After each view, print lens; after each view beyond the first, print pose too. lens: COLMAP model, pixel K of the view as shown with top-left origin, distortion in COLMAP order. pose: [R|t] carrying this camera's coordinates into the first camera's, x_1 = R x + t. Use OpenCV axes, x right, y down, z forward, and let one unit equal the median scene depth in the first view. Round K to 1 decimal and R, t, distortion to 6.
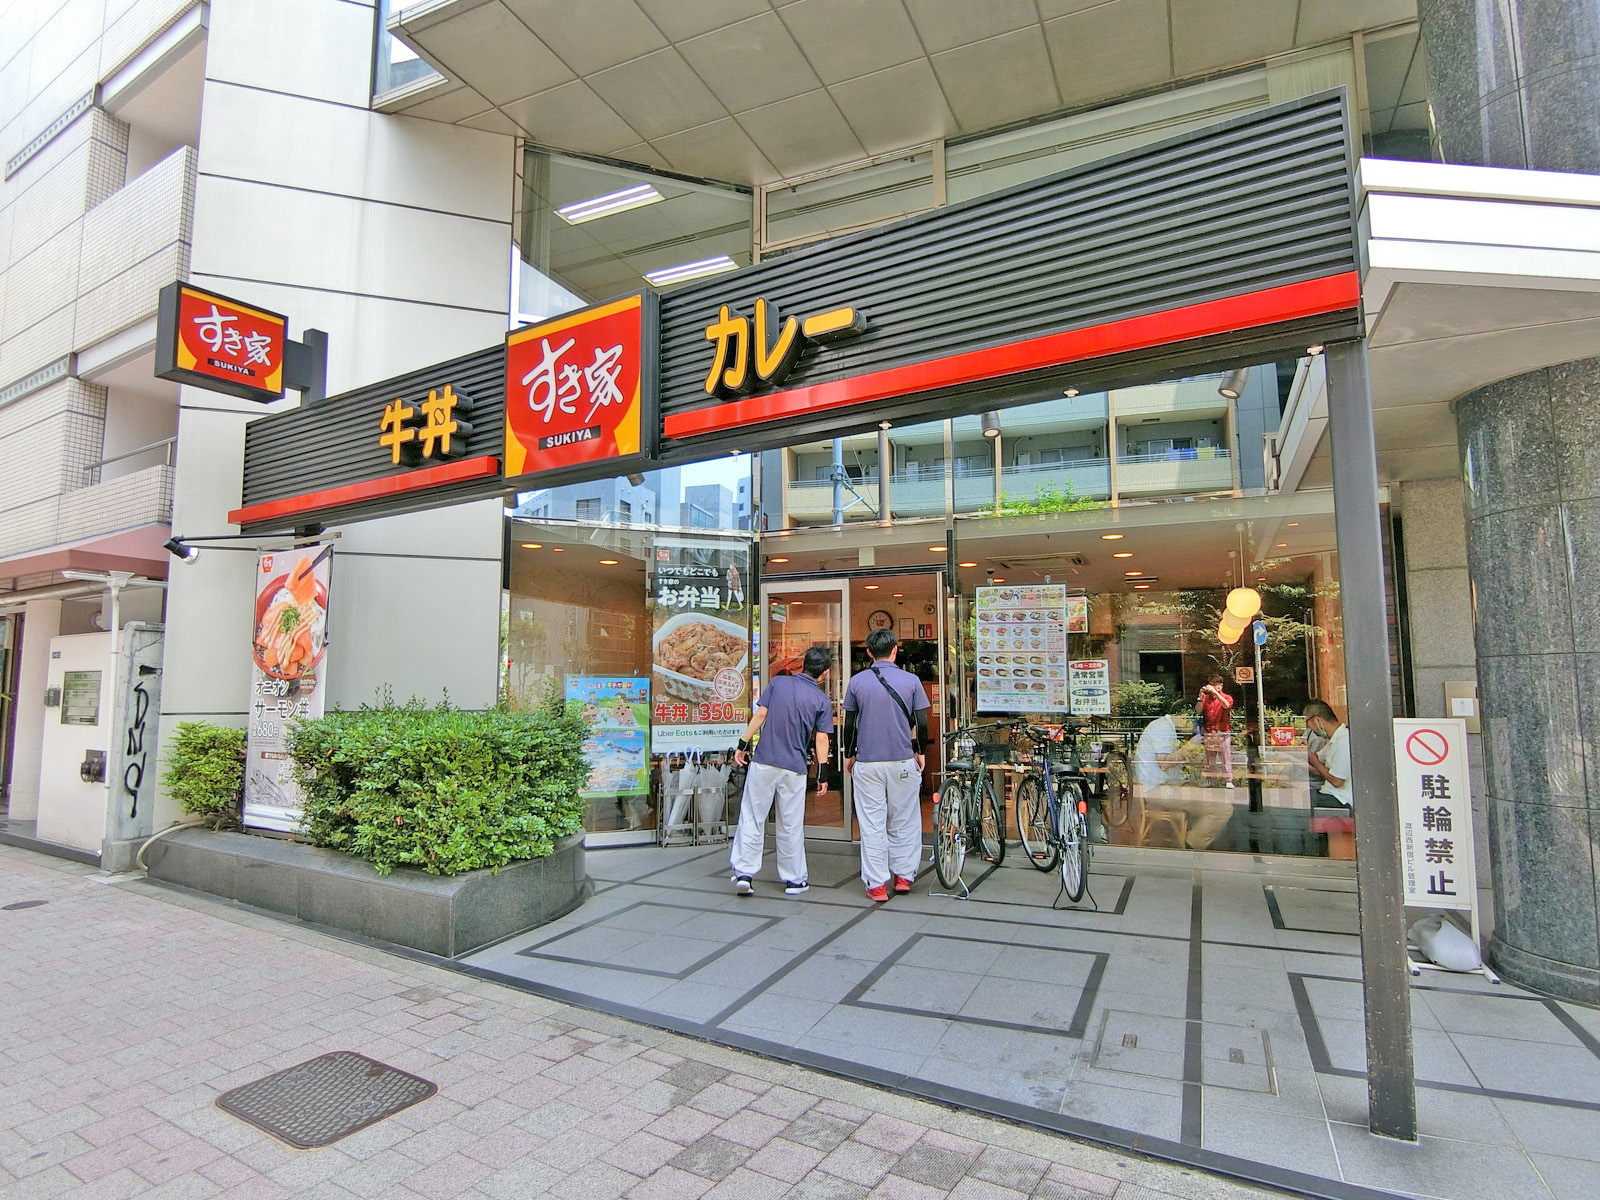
lens RADIAL K [[882.2, 0, 797.0], [0, 882.2, 594.0], [0, 0, 1]] dist [-0.019259, -0.001103]
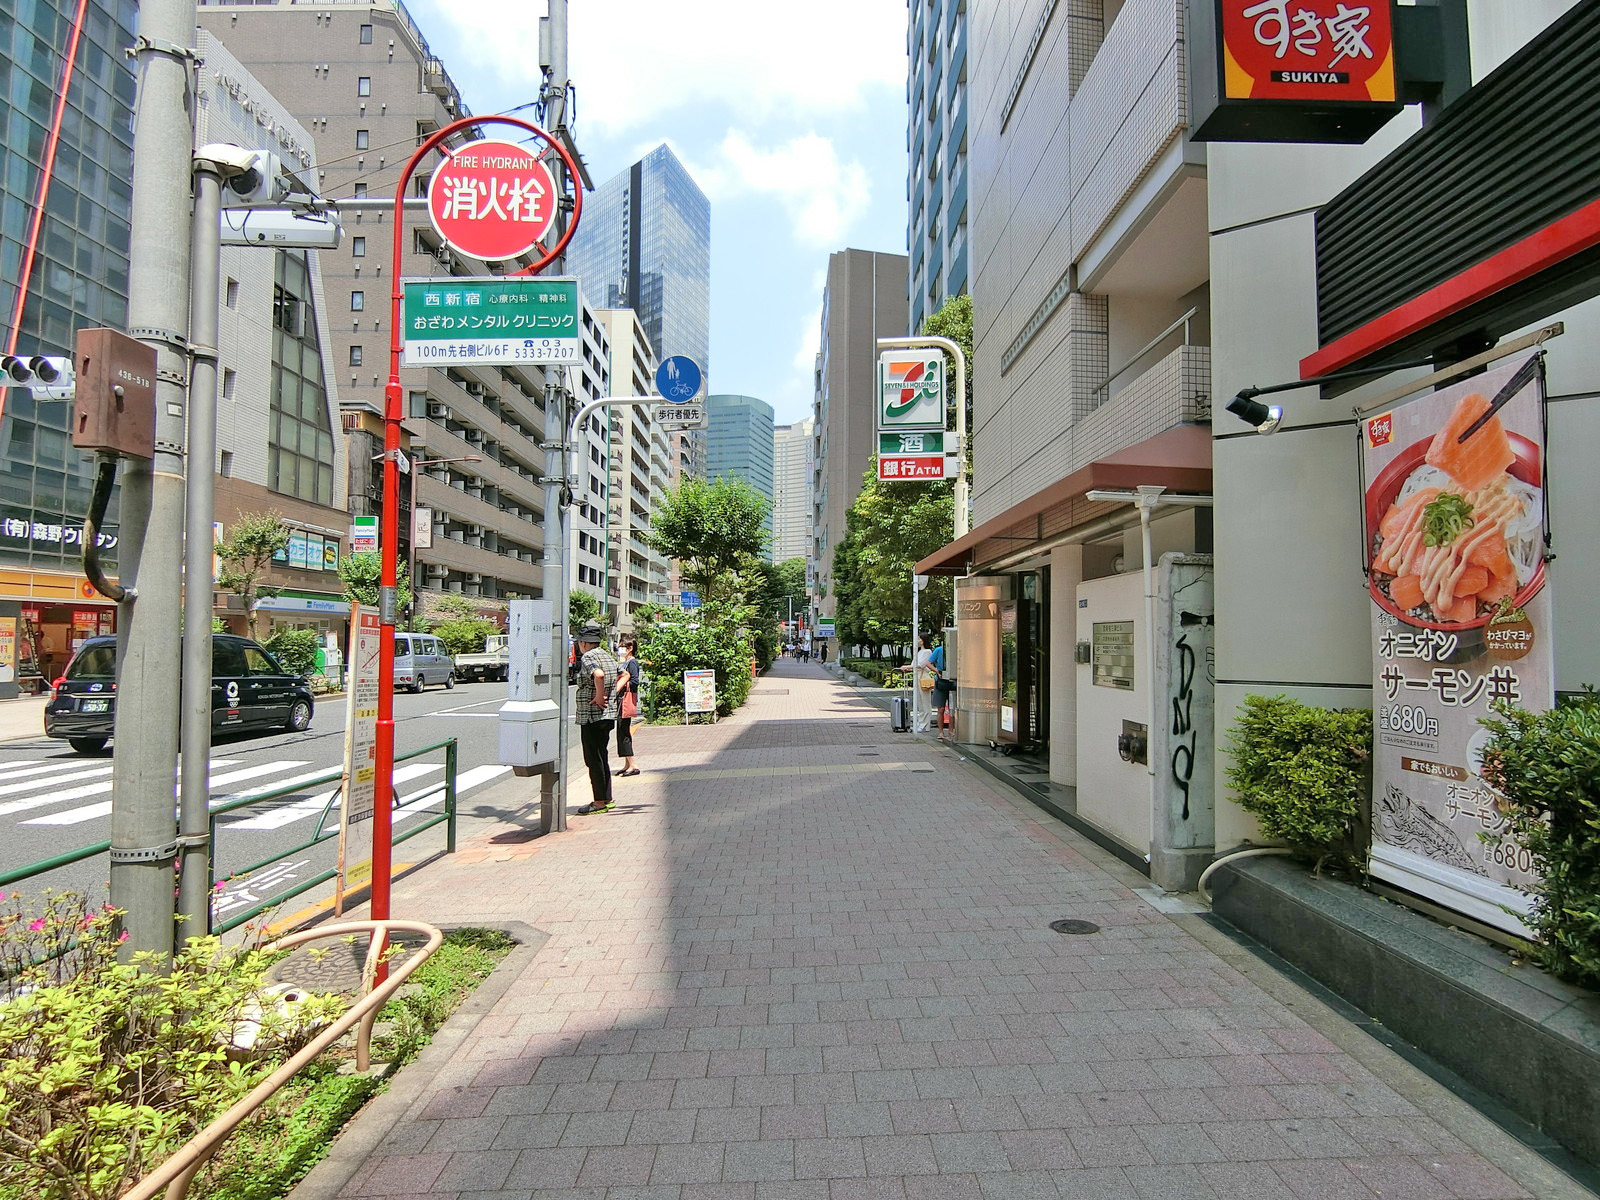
lens RADIAL K [[882.2, 0, 798.3], [0, 882.2, 601.4], [0, 0, 1]] dist [-0.019259, -0.001103]
pose [[0.534592, -0.024677, -0.844750, -0.331518], [0.073873, 0.997112, 0.017622, 0.039390], [0.841875, -0.071825, 0.534871, 0.369341]]
